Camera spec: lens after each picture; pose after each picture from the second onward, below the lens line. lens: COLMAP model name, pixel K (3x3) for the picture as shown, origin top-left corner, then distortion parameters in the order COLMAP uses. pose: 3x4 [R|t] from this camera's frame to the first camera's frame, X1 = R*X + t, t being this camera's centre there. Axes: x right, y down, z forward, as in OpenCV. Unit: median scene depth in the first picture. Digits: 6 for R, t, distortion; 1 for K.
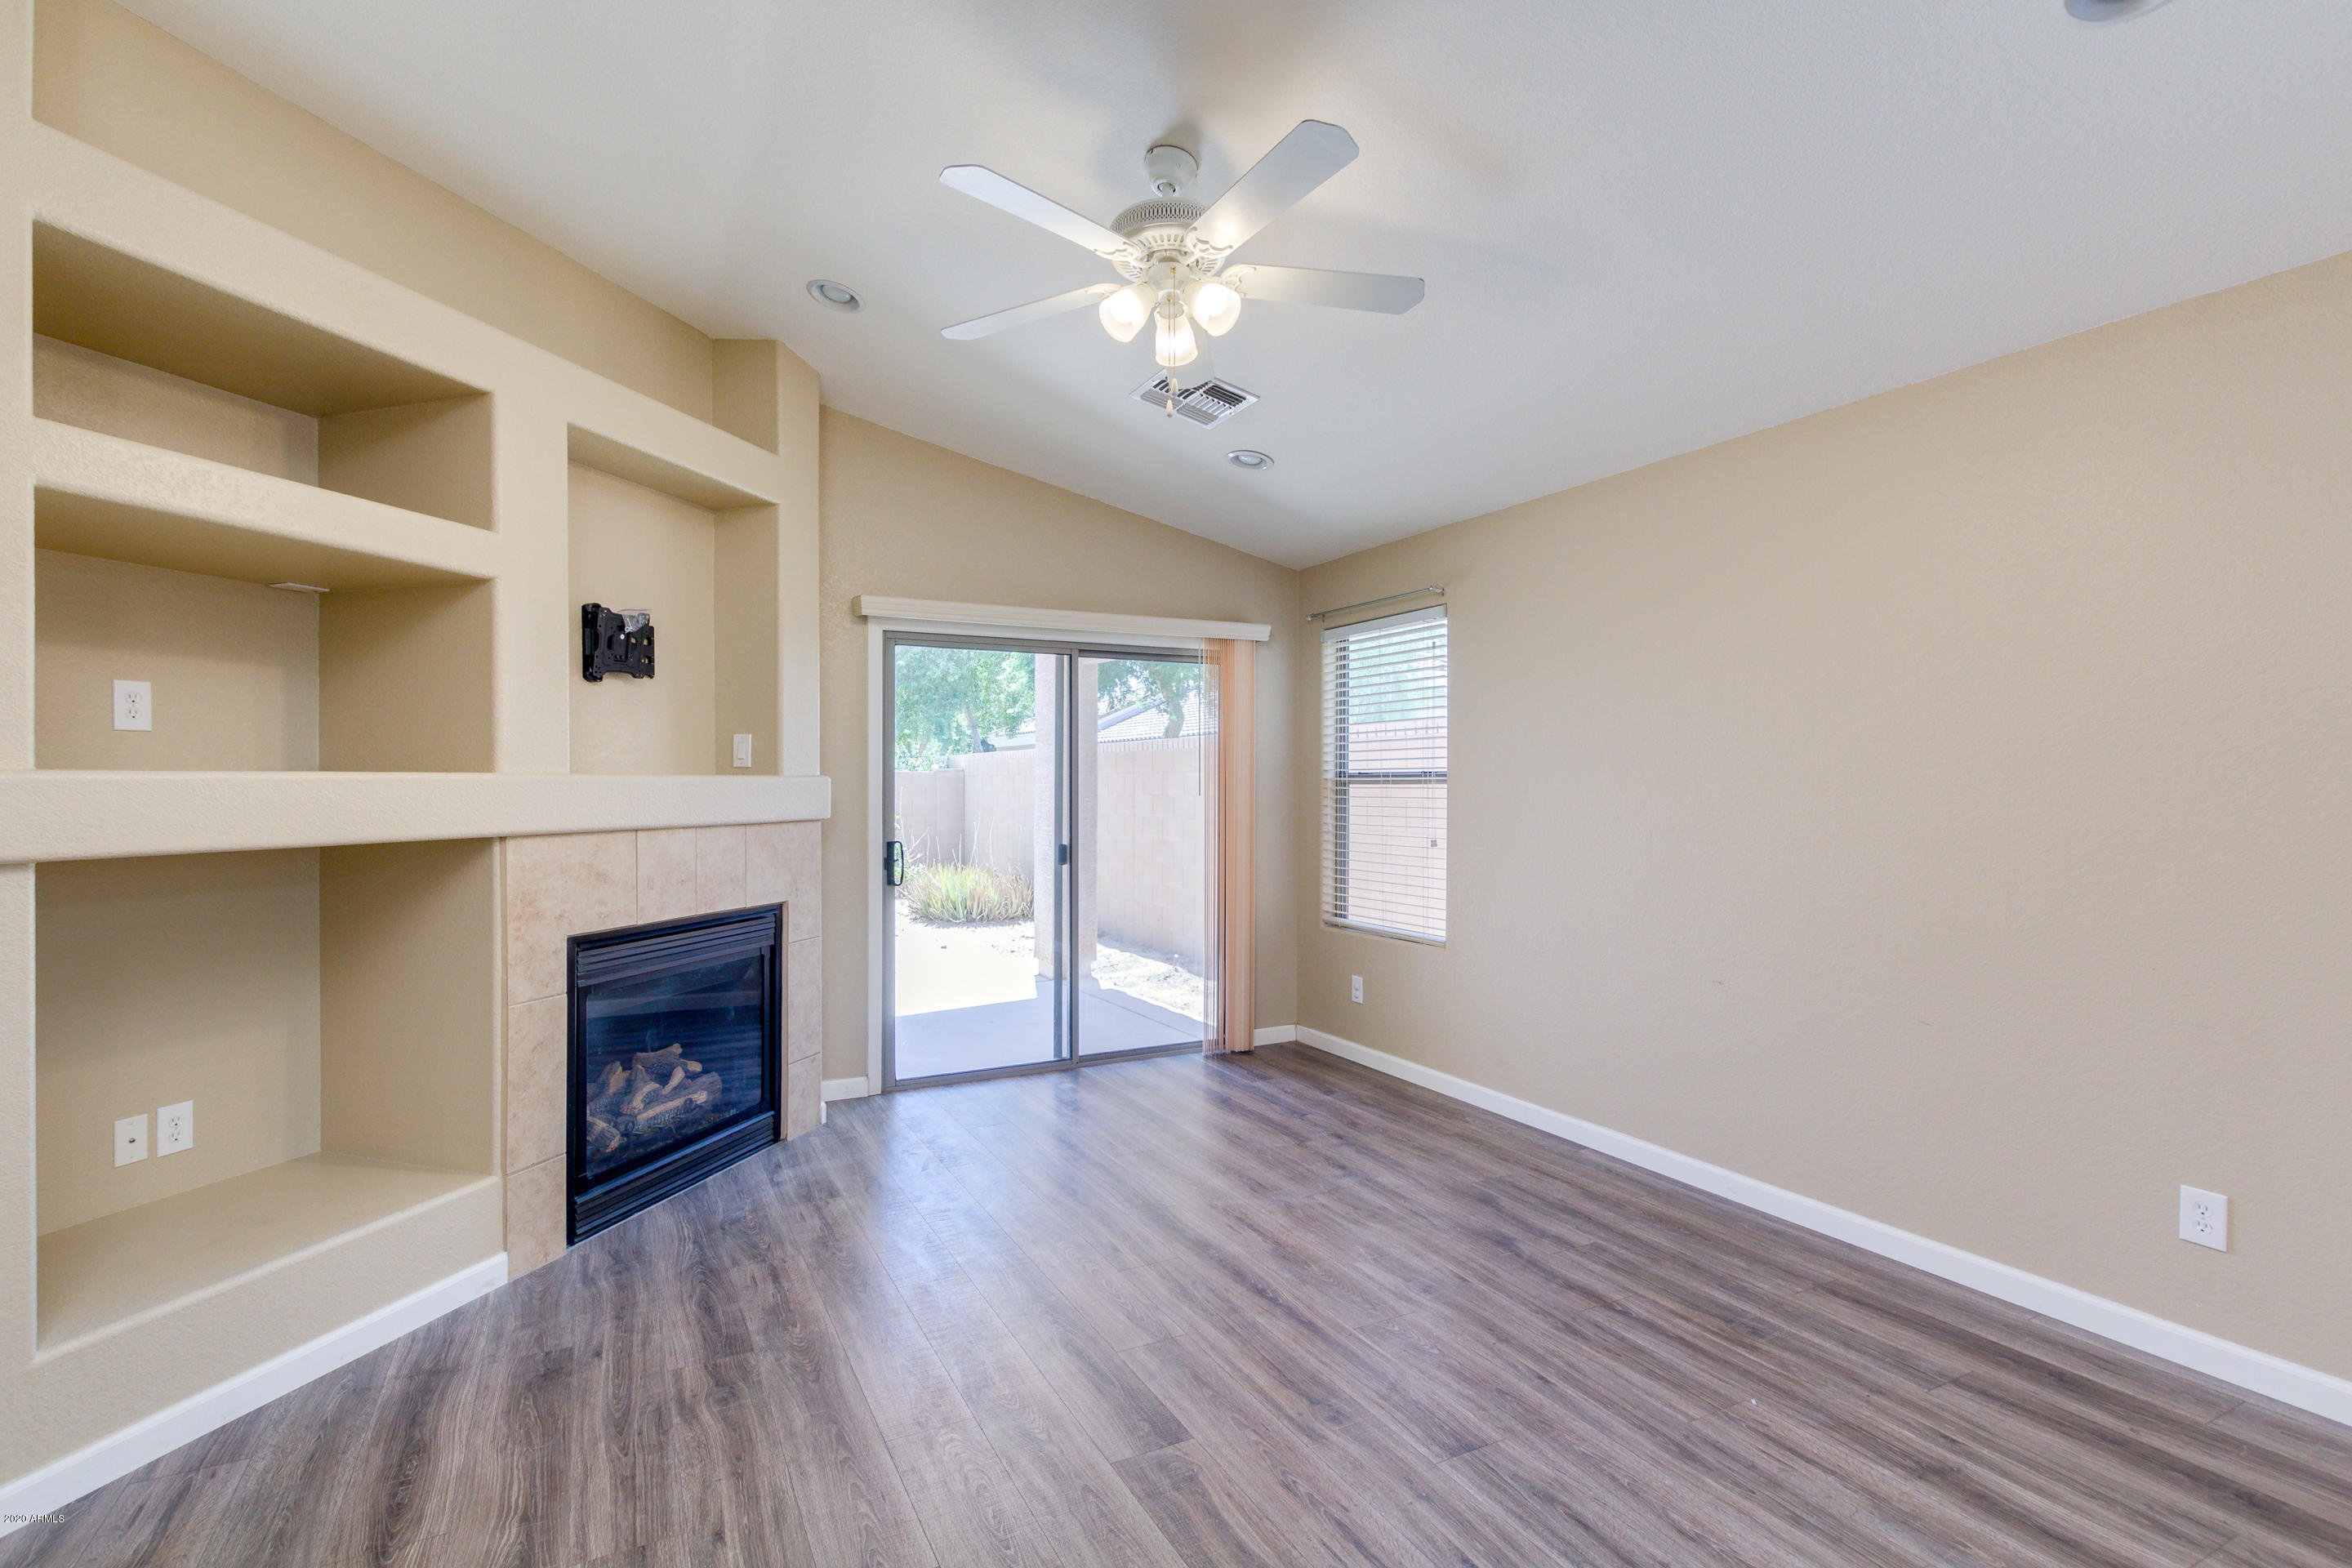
lens RADIAL K [[1082.2, 0, 1175.4], [0, 1082.2, 793.6], [0, 0, 1]] dist [0.004207, -0.000754]
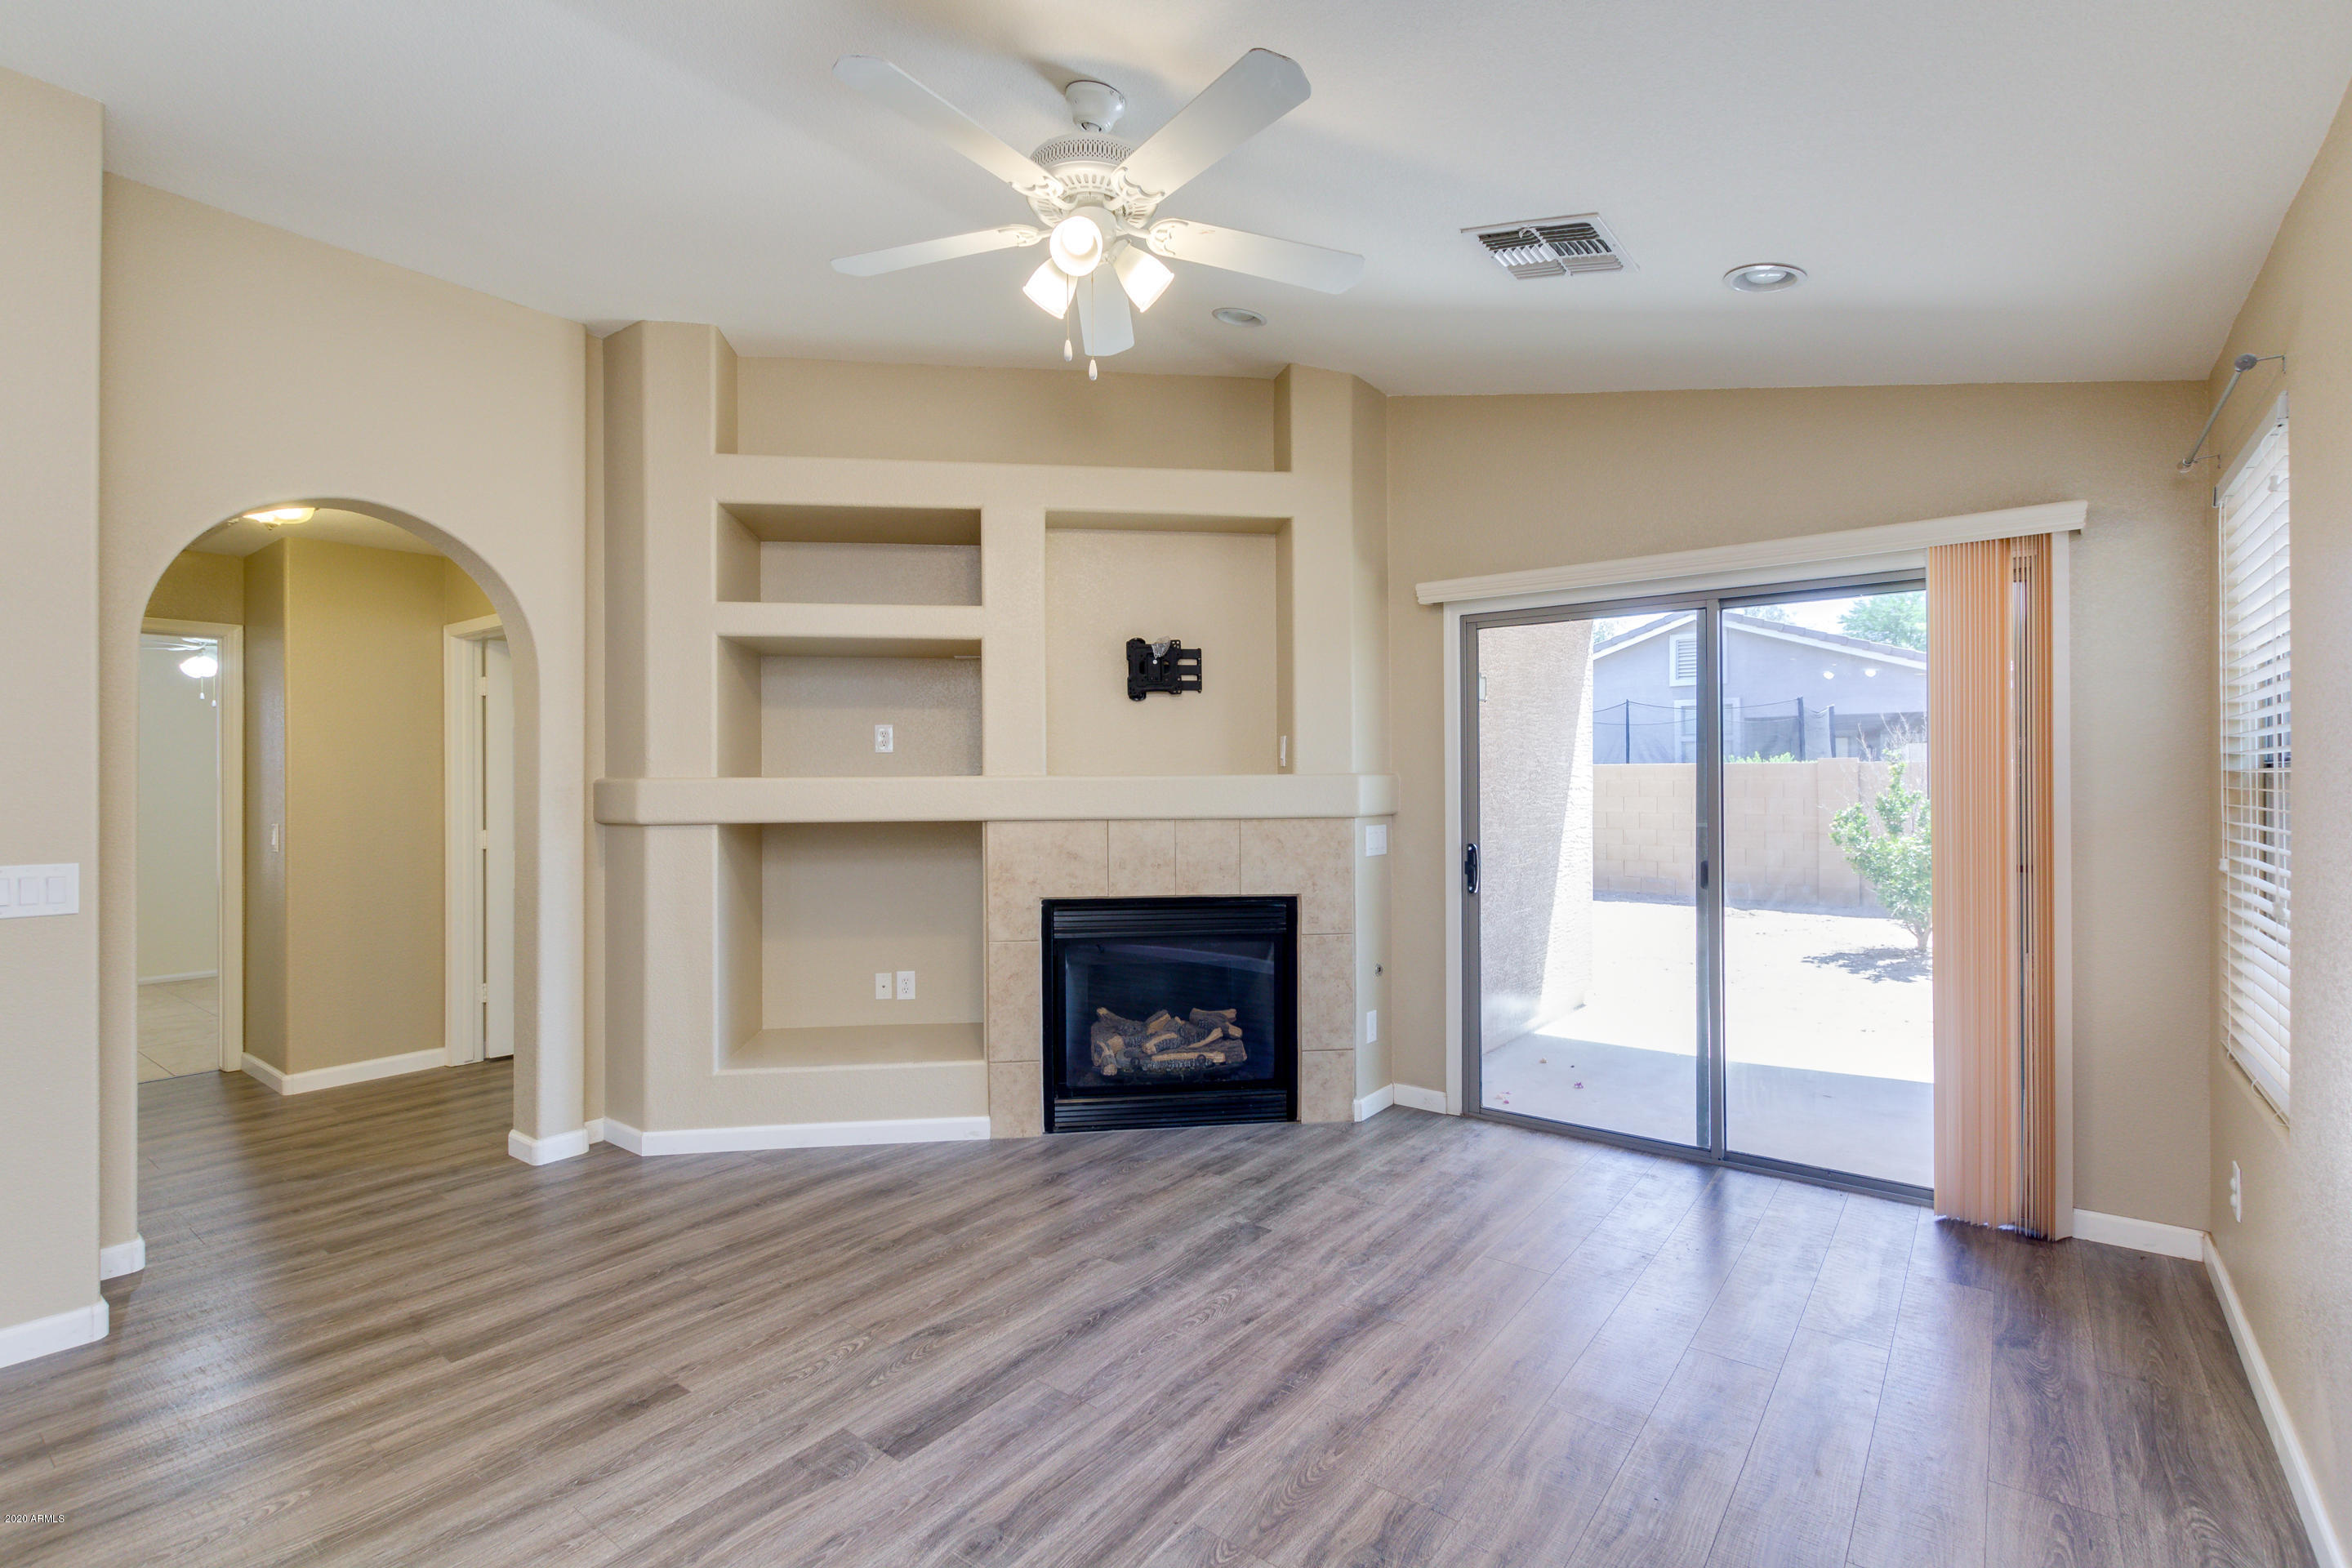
lens RADIAL K [[1099.4, 0, 1176.4], [0, 1099.4, 788.9], [0, 0, 1]] dist [0.002271, 0.000481]
pose [[0.422494, 0.007289, -0.906336, 0.626093], [-0.005274, 0.999971, 0.005584, -0.008887], [0.906350, 0.002421, 0.422520, 0.500522]]
